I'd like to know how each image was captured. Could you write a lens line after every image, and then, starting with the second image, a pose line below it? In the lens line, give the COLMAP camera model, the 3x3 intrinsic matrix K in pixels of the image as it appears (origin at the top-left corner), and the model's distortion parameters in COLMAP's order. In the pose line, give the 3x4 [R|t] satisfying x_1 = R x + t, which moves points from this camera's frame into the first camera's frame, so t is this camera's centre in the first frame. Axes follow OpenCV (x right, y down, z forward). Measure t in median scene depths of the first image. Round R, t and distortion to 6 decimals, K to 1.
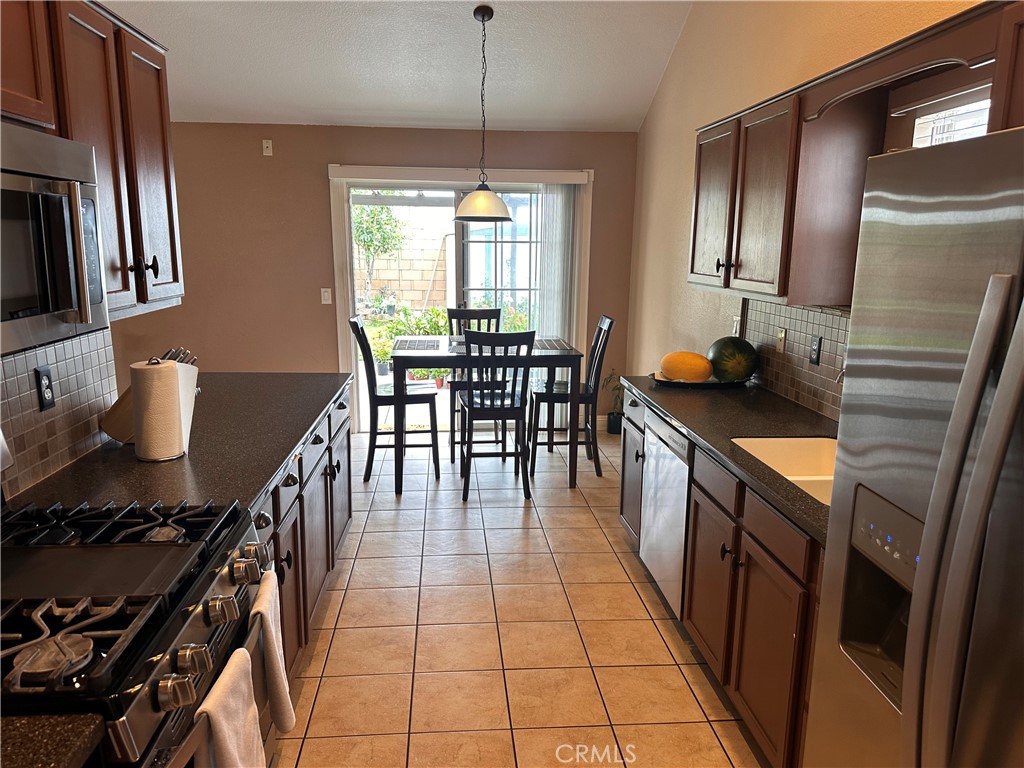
lens RADIAL K [[732.2, 0, 512.0], [0, 732.2, 384.0], [0, 0, 1]] dist [0.071356, -0.070130]
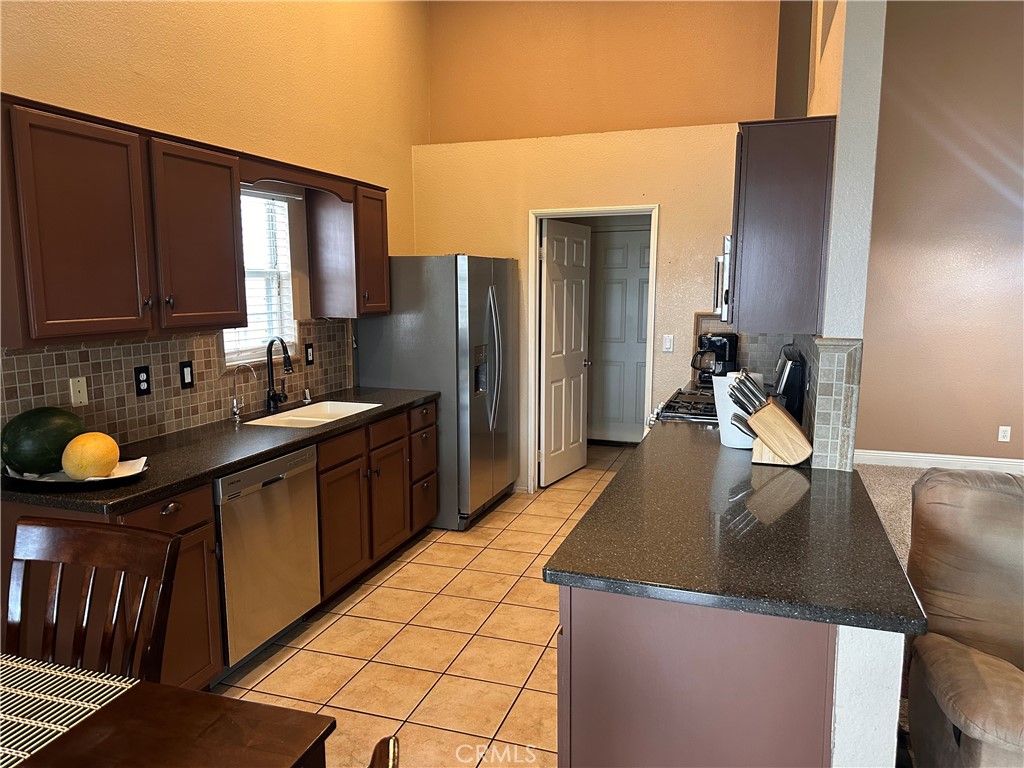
lens RADIAL K [[732.2, 0, 512.0], [0, 732.2, 384.0], [0, 0, 1]] dist [0.071356, -0.070130]
pose [[-0.915194, -0.072788, 0.396387, -0.465494], [0.063217, 0.945452, 0.319569, -0.340915], [-0.398025, 0.317526, -0.860670, 1.710440]]
